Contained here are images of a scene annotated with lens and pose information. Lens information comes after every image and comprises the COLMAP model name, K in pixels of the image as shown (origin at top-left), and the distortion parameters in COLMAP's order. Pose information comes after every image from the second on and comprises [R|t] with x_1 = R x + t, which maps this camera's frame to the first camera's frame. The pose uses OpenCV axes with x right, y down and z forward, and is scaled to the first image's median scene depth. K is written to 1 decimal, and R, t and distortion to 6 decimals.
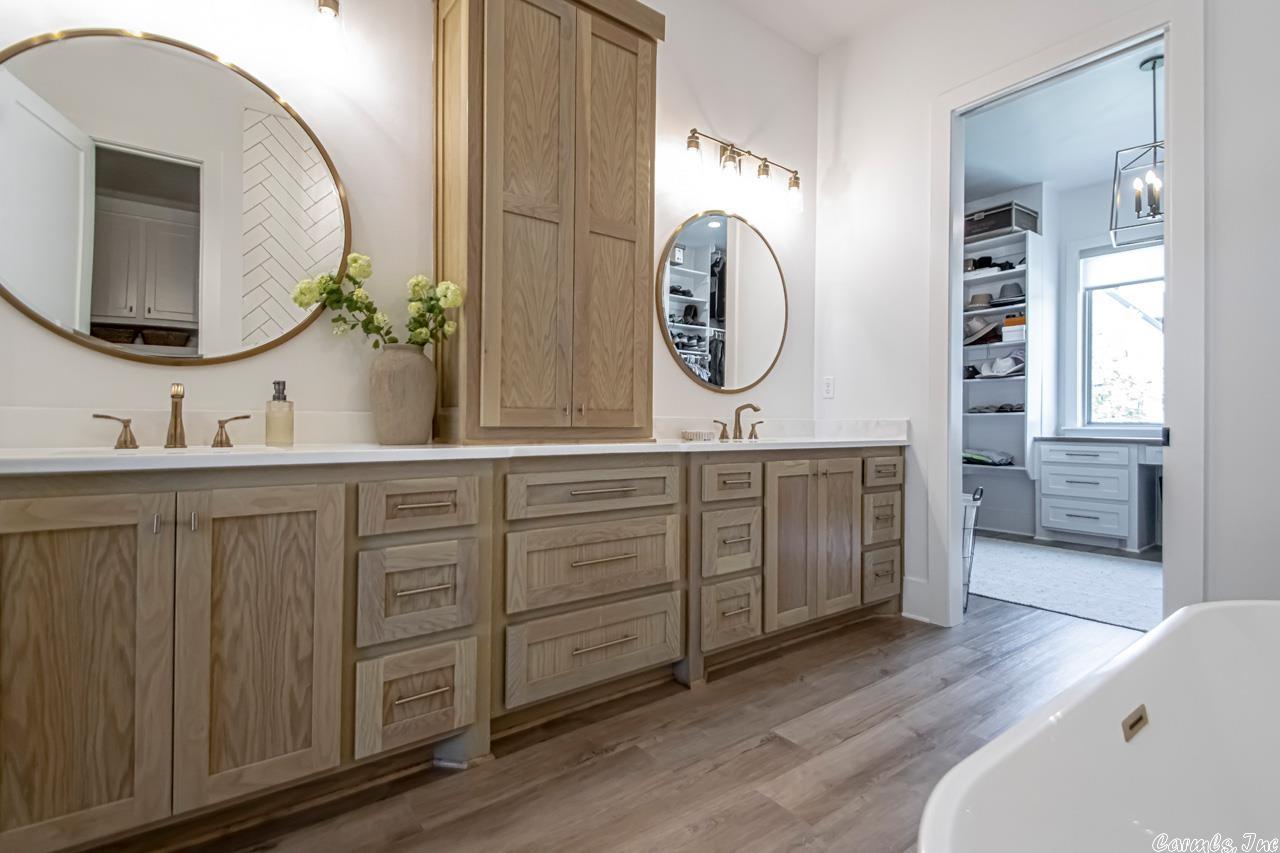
lens RADIAL K [[587.8, 0, 665.4], [0, 587.8, 421.3], [0, 0, 1]] dist [0.019214, 0.000008]
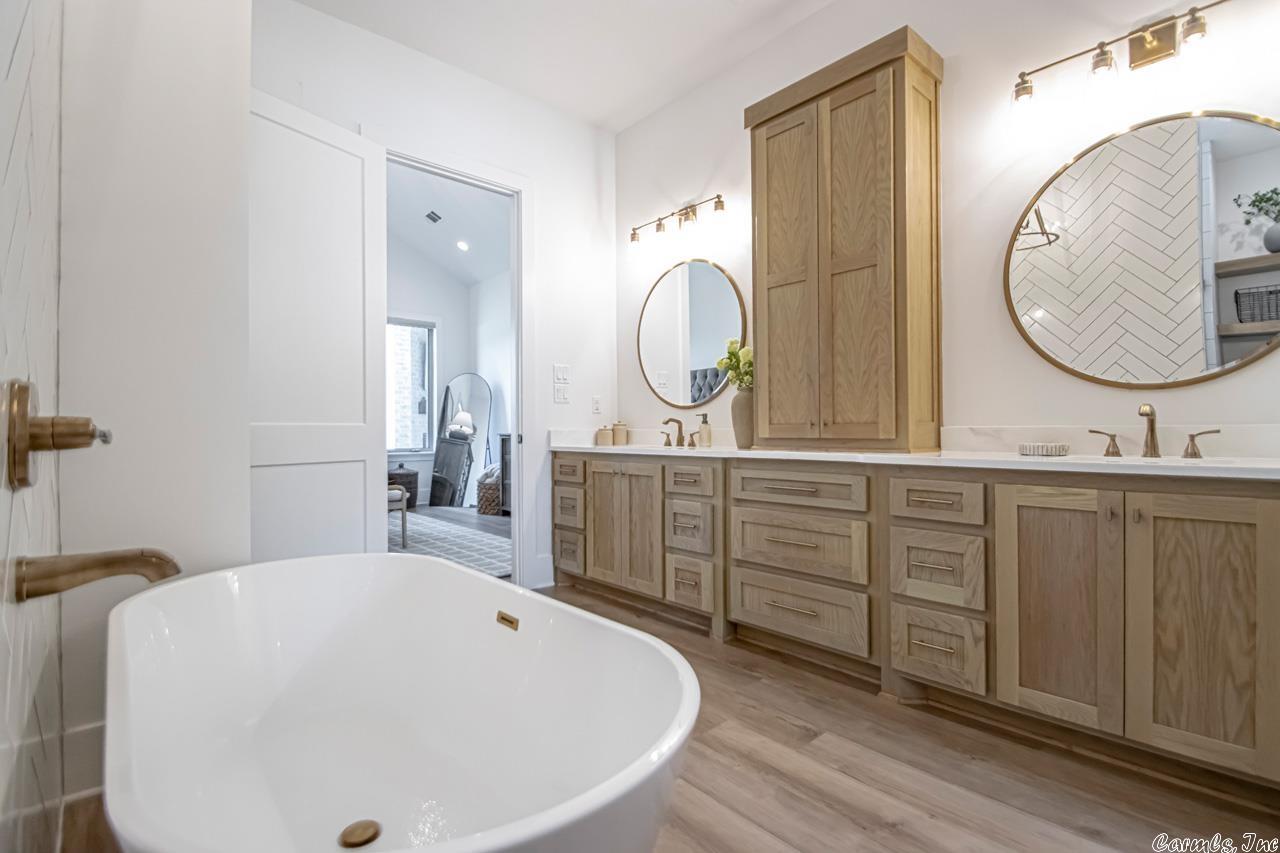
lens RADIAL K [[595.3, 0, 646.4], [0, 595.3, 422.3], [0, 0, 1]] dist [0.018740, -0.018673]
pose [[0.085069, -0.020672, -0.996161, 1.094968], [0.008068, 0.999766, -0.020058, -0.001829], [0.996342, -0.006331, 0.085216, 0.542476]]
